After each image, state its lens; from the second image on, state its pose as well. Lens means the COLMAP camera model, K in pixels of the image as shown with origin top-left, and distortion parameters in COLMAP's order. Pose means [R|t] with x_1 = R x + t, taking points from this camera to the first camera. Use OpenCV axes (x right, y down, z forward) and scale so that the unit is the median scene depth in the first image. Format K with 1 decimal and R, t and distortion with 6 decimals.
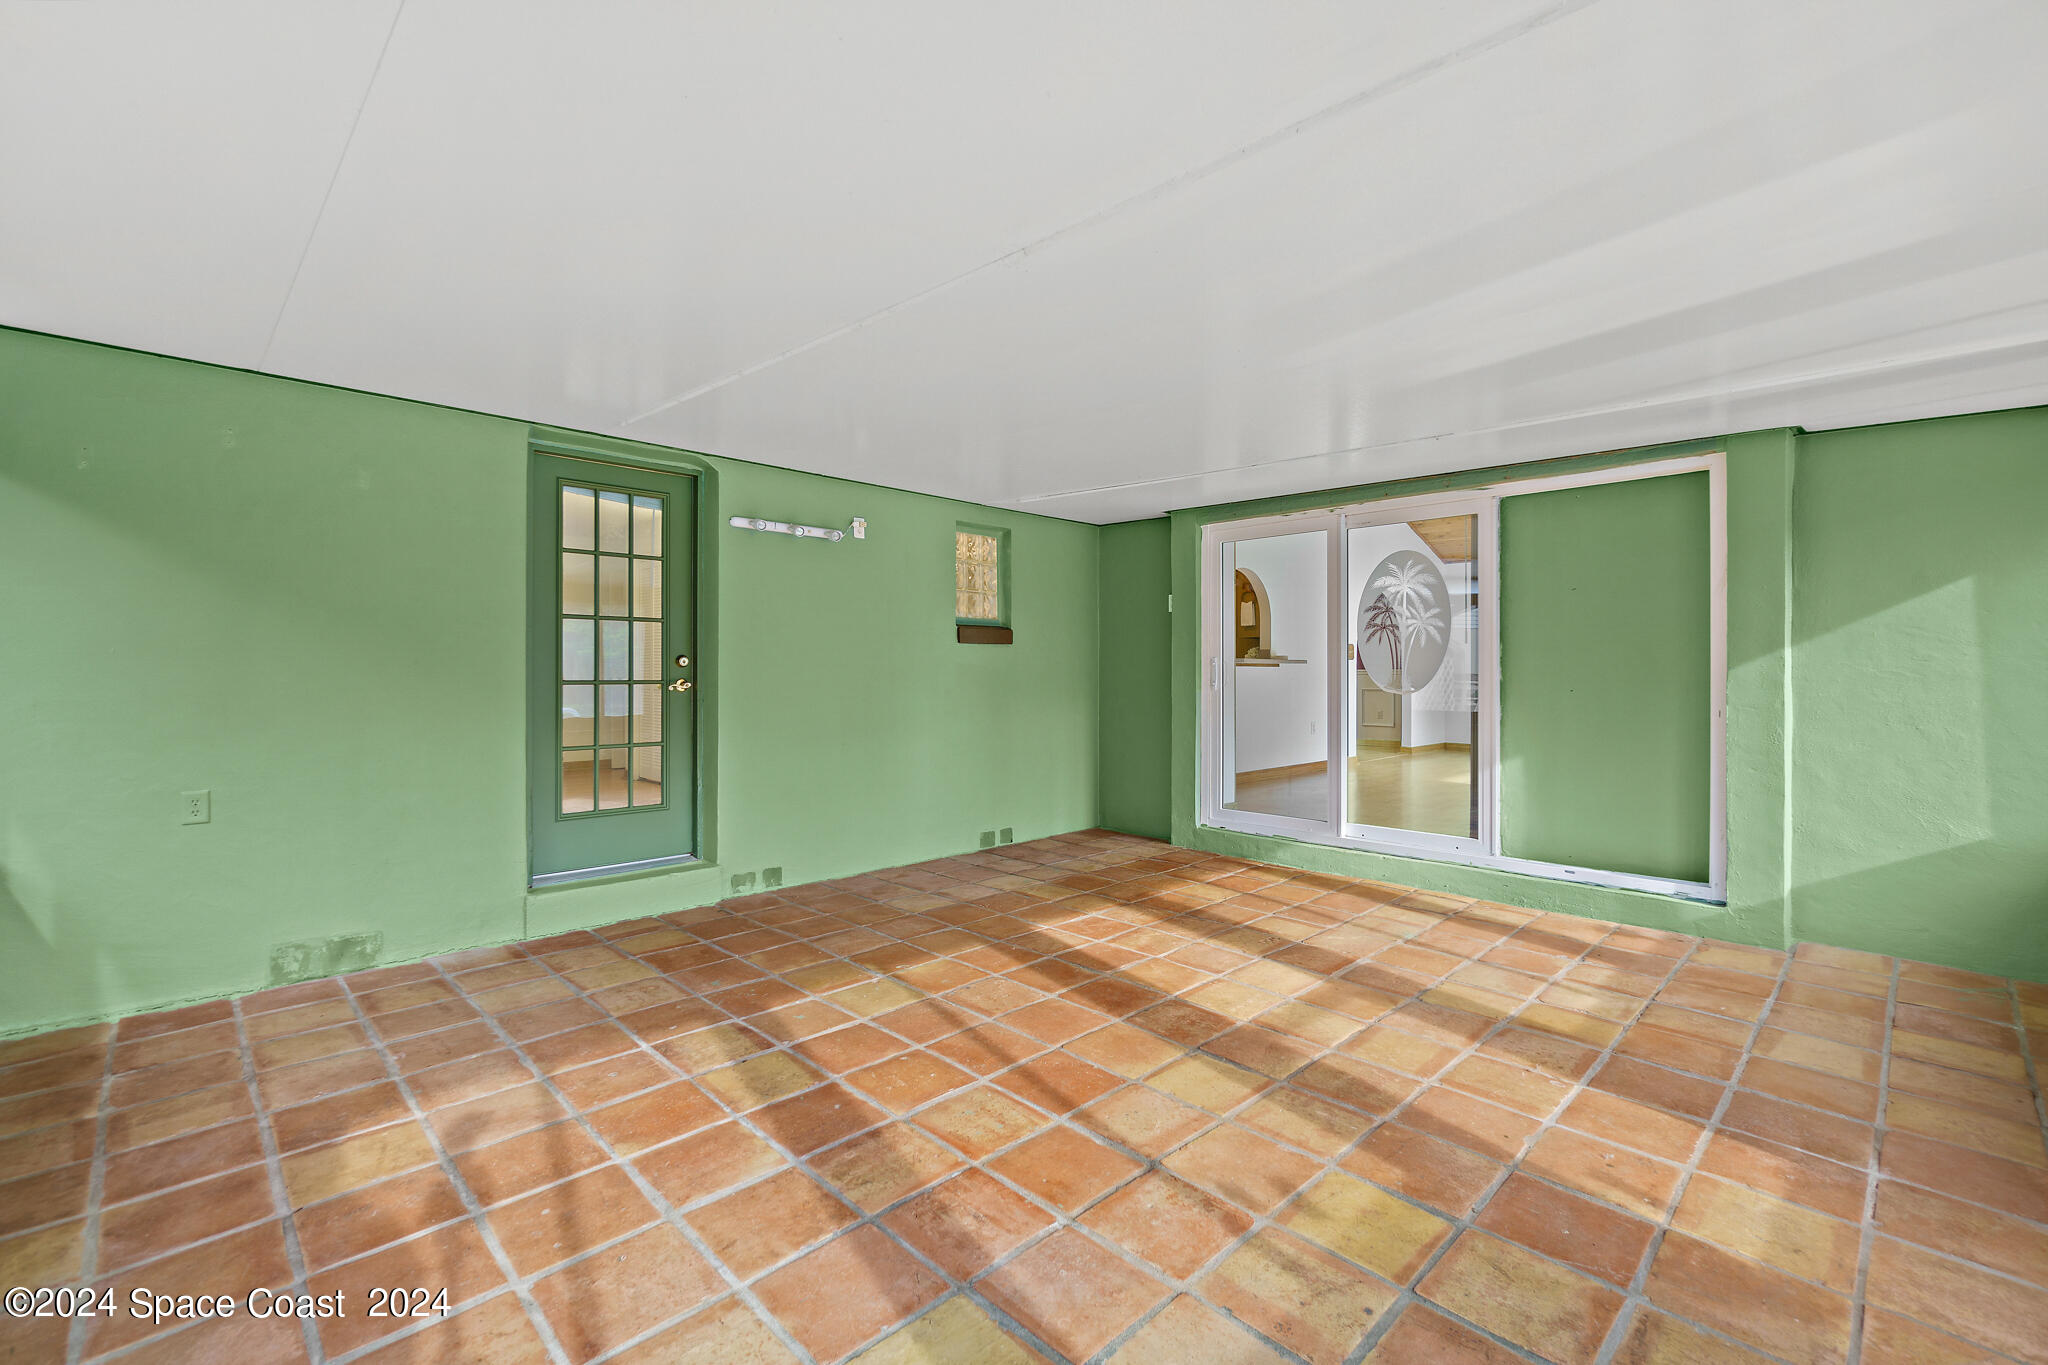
lens RADIAL K [[891.5, 0, 1017.6], [0, 891.5, 681.8], [0, 0, 1]] dist [-0.002607, 0.000685]
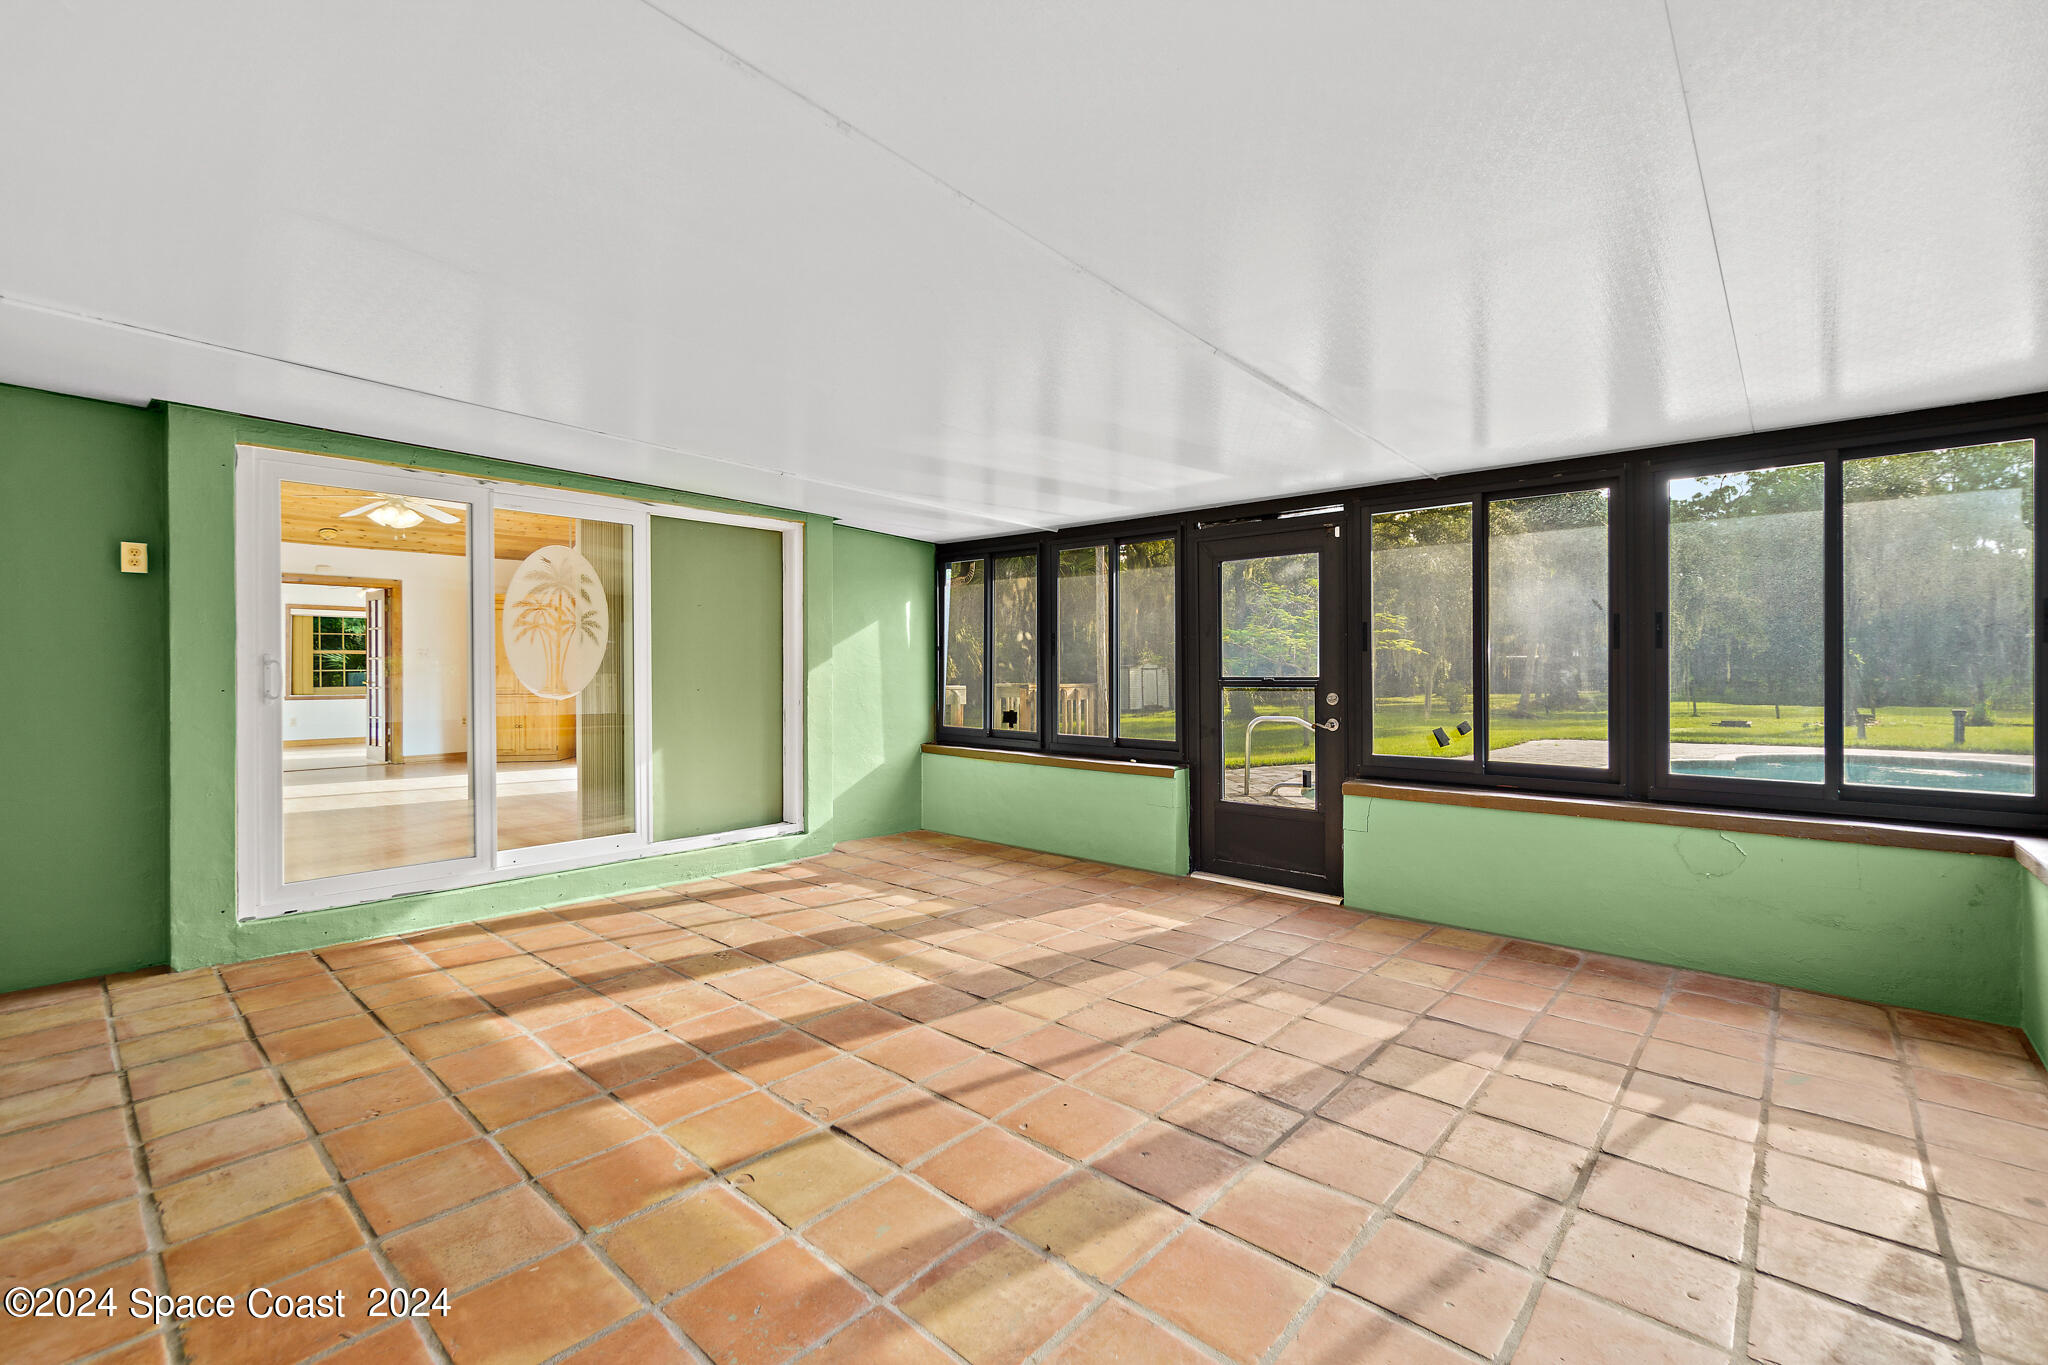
lens RADIAL K [[891.5, 0, 1017.6], [0, 891.5, 681.8], [0, 0, 1]] dist [-0.002607, 0.000685]
pose [[-0.074636, -0.012876, 0.997128, -0.726339], [0.014165, 0.999802, 0.013971, -0.013815], [-0.997110, 0.015167, -0.074439, 0.789806]]
